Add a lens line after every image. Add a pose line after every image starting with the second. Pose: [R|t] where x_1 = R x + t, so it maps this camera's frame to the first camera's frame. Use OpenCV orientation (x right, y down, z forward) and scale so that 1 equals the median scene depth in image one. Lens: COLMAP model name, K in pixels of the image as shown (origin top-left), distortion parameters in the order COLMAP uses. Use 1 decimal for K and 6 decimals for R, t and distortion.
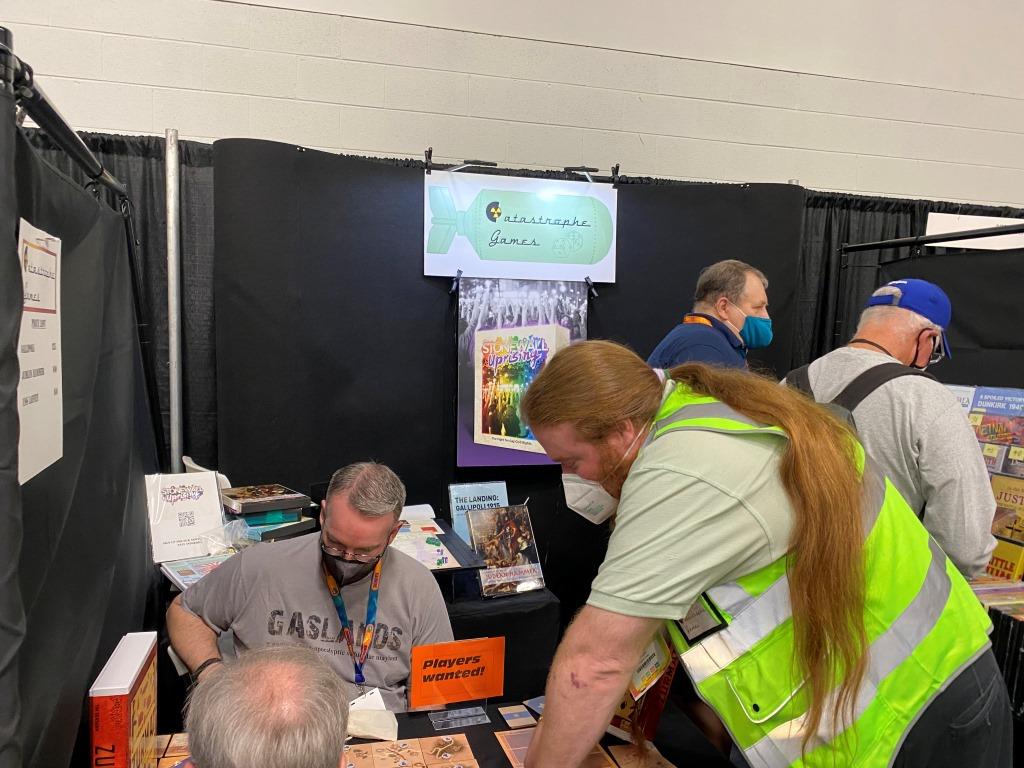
lens RADIAL K [[757.6, 0, 529.6], [0, 757.6, 380.7], [0, 0, 1]] dist [0.056000, -0.064673]
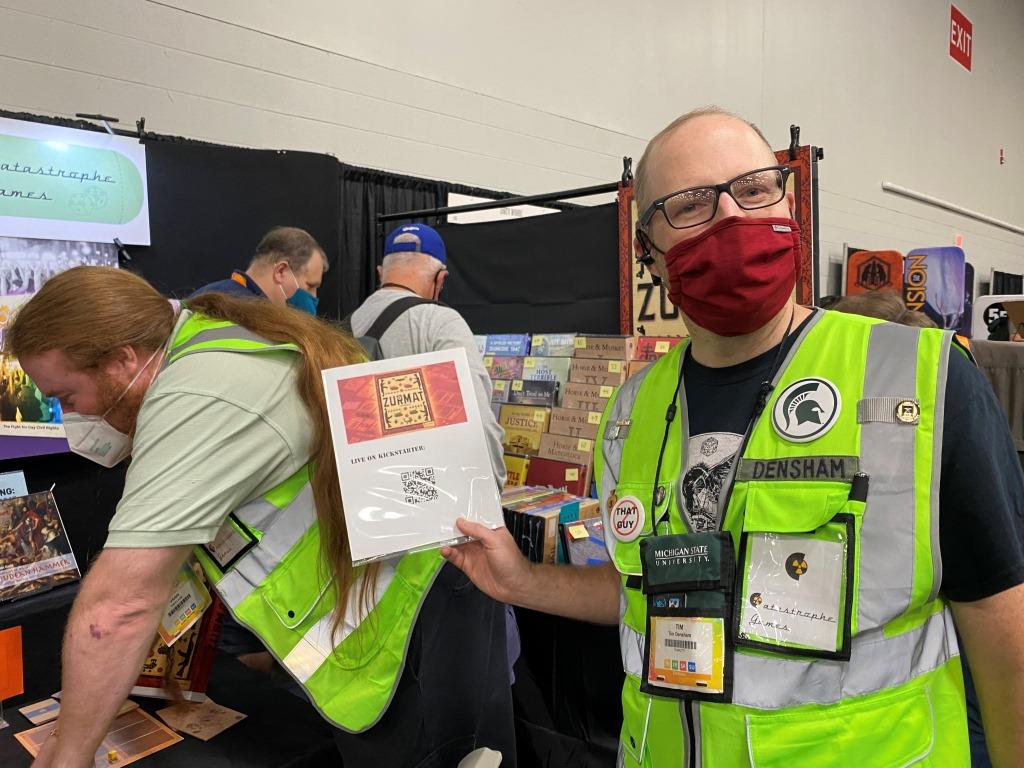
lens RADIAL K [[757.6, 0, 529.6], [0, 757.6, 380.7], [0, 0, 1]] dist [0.056000, -0.064673]
pose [[0.865219, -0.058659, 0.497950, 0.070277], [0.064039, 0.997928, 0.006286, 0.114595], [-0.497287, 0.026450, 0.867183, -0.086172]]
